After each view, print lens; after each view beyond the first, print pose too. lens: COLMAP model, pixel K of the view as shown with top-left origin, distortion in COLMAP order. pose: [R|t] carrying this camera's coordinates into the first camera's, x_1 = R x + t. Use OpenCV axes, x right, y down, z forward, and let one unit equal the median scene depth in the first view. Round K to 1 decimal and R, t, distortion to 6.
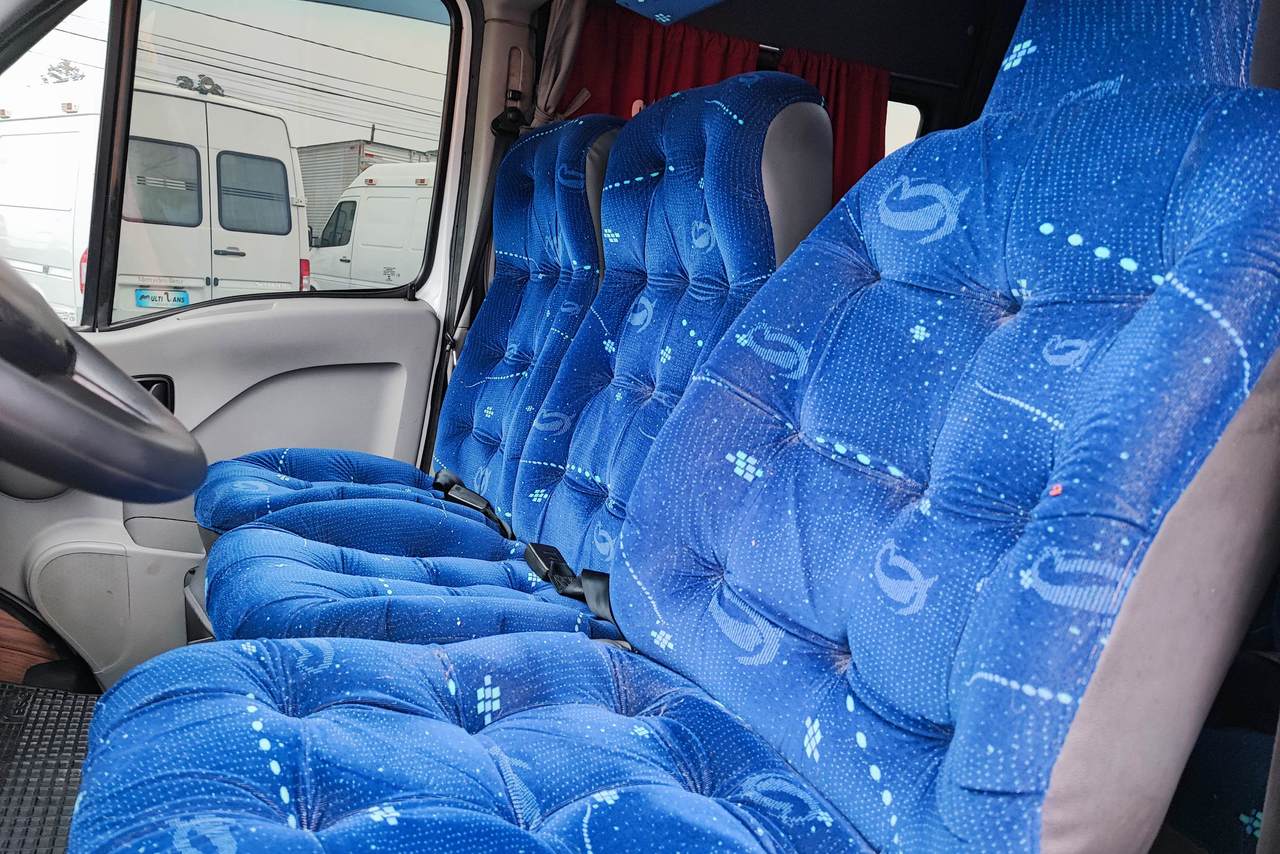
lens RADIAL K [[914.7, 0, 640.0], [0, 914.7, 427.0], [0, 0, 1]] dist [0.038915, -0.047961]
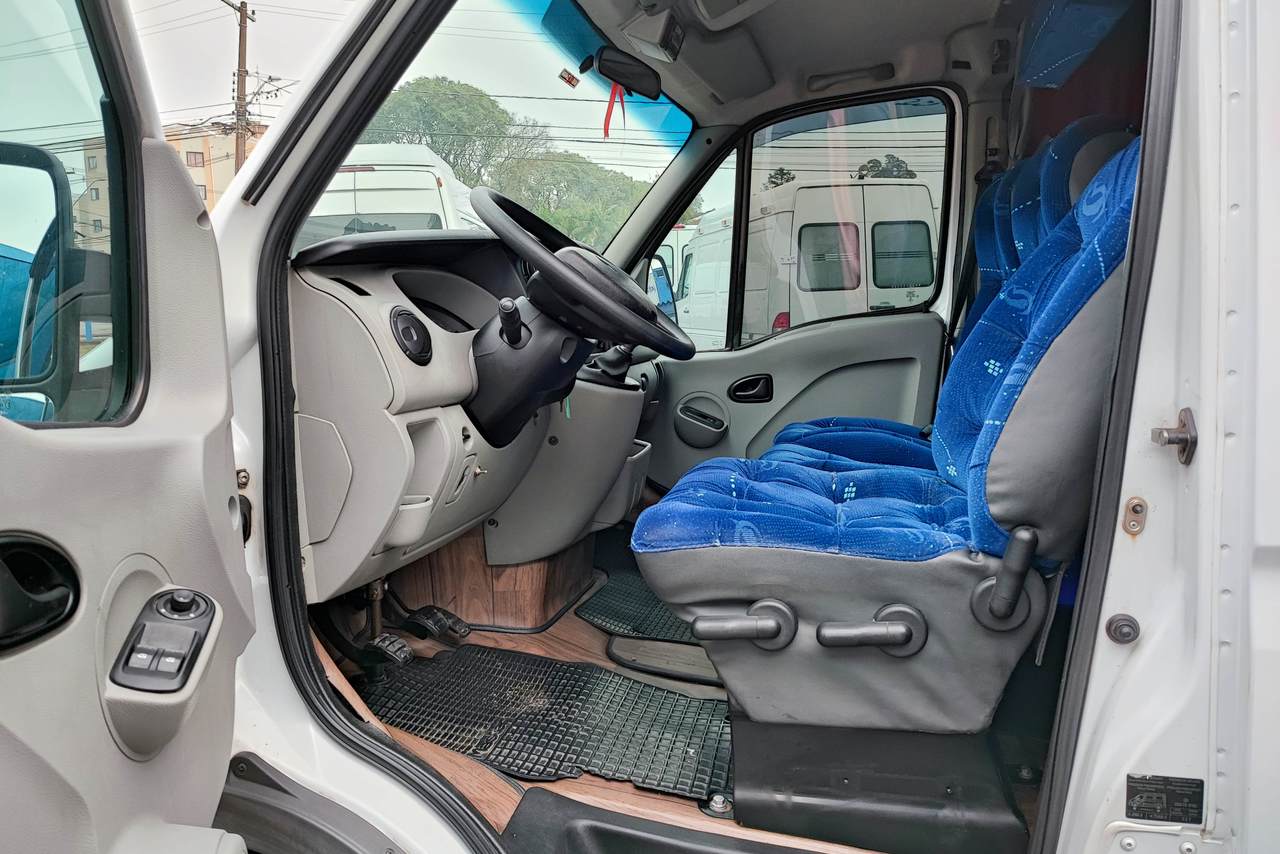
lens RADIAL K [[914.7, 0, 640.0], [0, 914.7, 427.0], [0, 0, 1]] dist [0.038915, -0.047961]
pose [[0.756892, -0.031132, -0.652798, 0.465145], [-0.004396, 0.998600, -0.052721, 0.156803], [0.653525, 0.042773, 0.755695, -0.464940]]
